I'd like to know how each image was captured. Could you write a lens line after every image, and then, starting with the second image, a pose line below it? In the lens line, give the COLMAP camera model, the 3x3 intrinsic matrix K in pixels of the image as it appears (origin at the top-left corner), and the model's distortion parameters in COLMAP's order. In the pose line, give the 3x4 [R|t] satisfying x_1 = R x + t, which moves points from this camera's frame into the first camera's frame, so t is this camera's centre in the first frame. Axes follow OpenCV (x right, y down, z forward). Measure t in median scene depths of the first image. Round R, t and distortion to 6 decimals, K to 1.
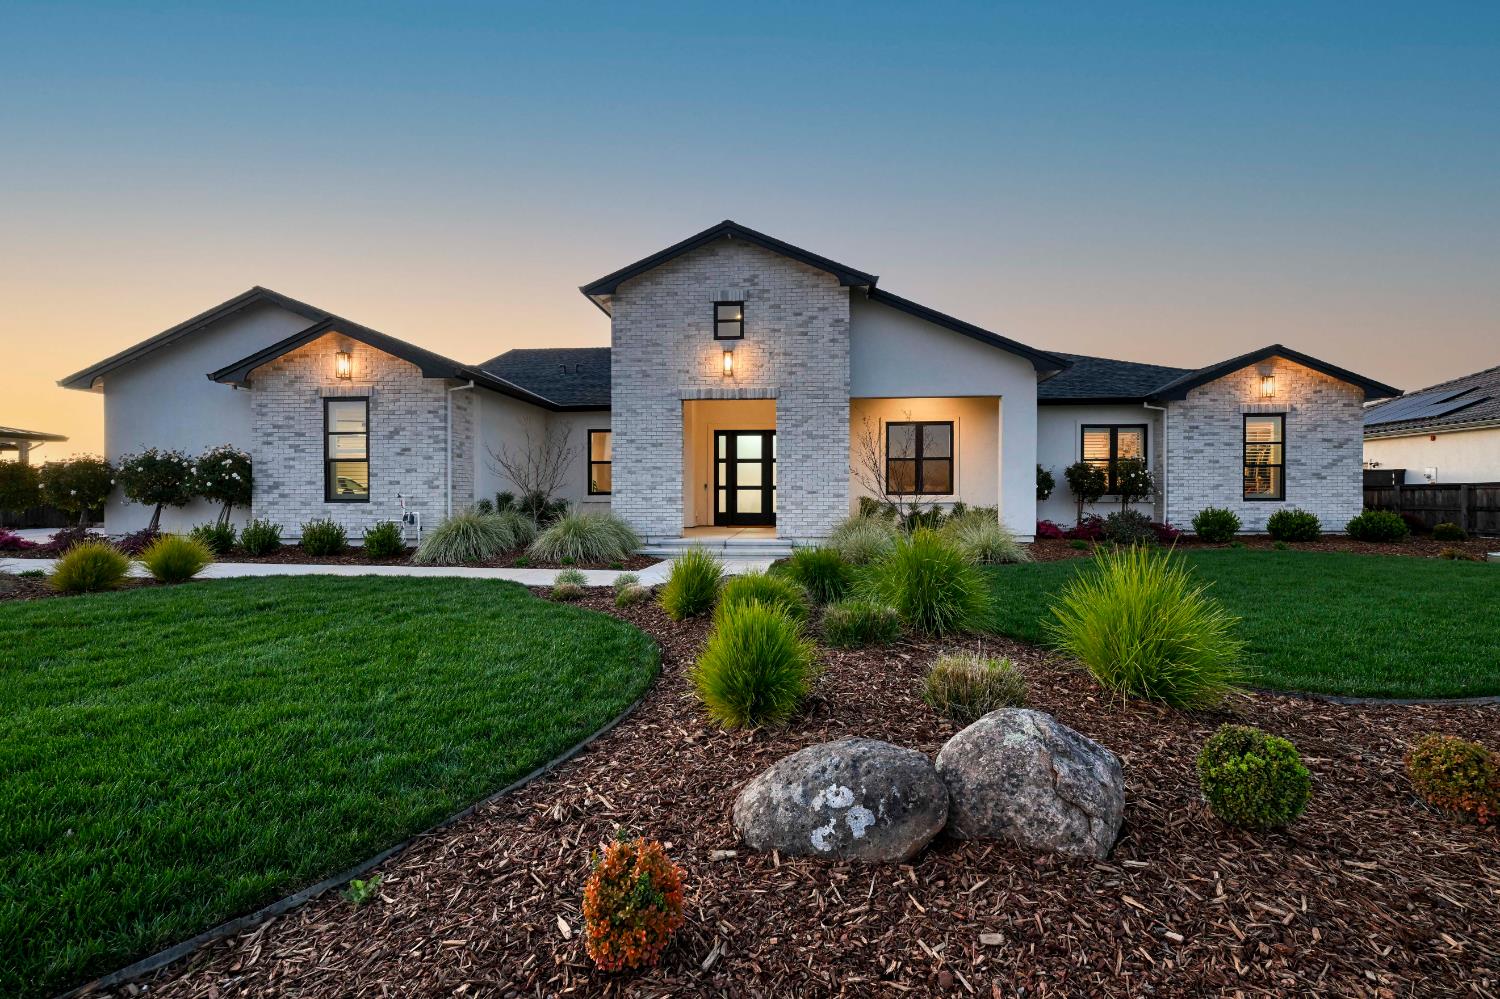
lens RADIAL K [[699.3, 0, 750.4], [0, 699.3, 499.1], [0, 0, 1]] dist [-0.002250, -0.000098]
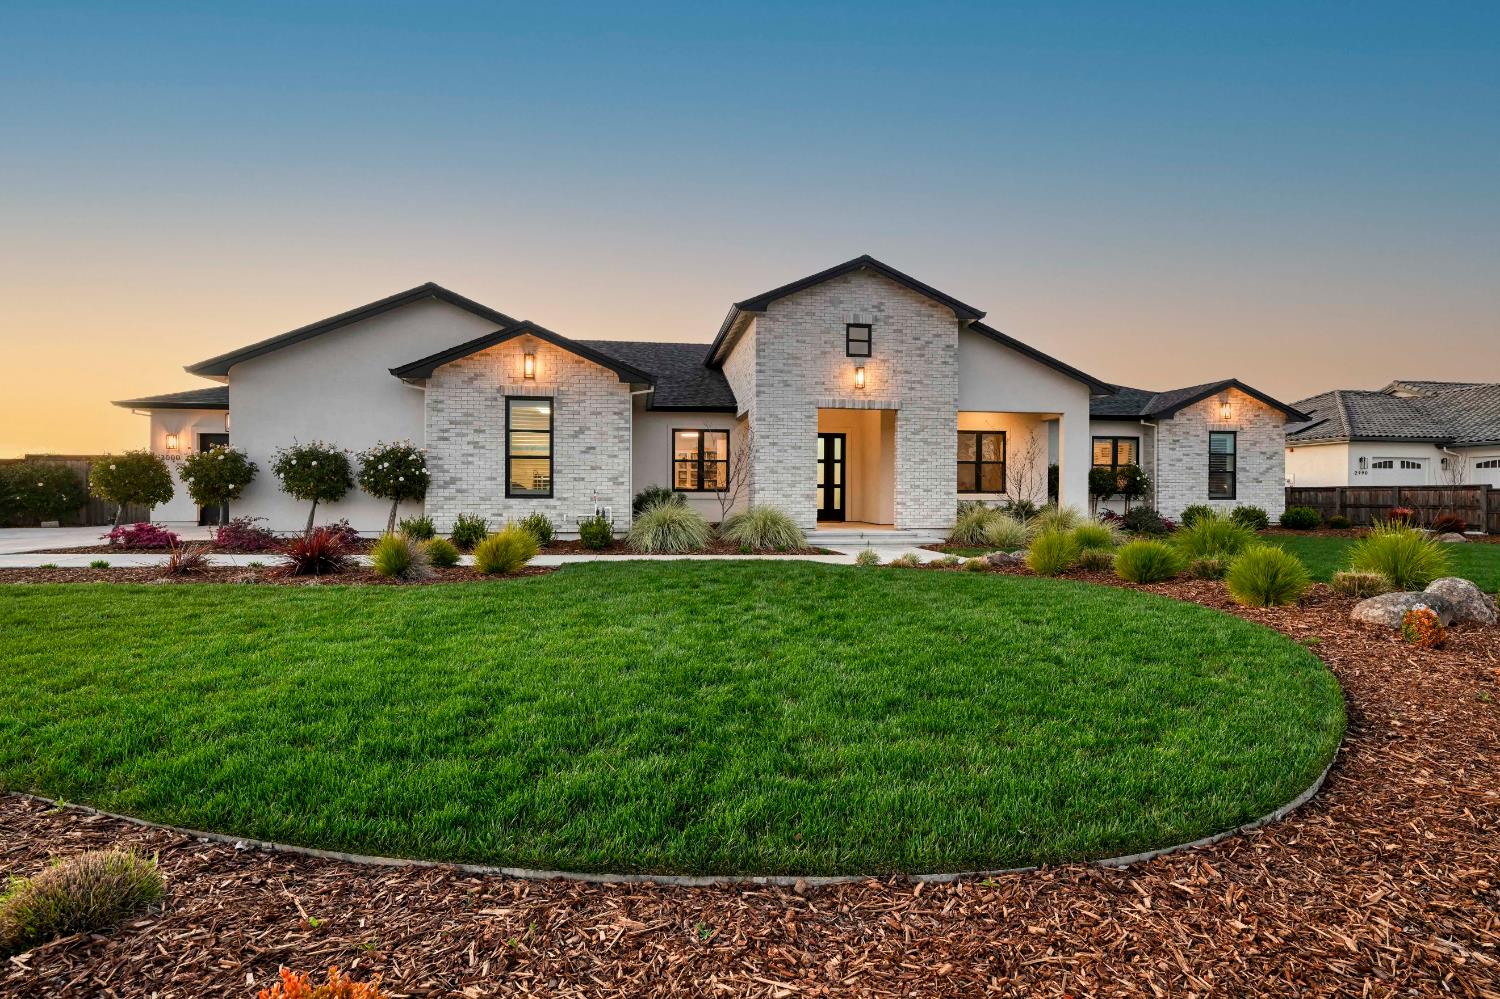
lens RADIAL K [[794.4, 0, 749.5], [0, 794.4, 500.6], [0, 0, 1]] dist [-0.005413, -0.000343]
pose [[0.967266, 0.002480, 0.253752, -0.536752], [-0.003562, 0.999986, 0.003805, 0.003185], [-0.253739, -0.004585, 0.967262, -0.217307]]
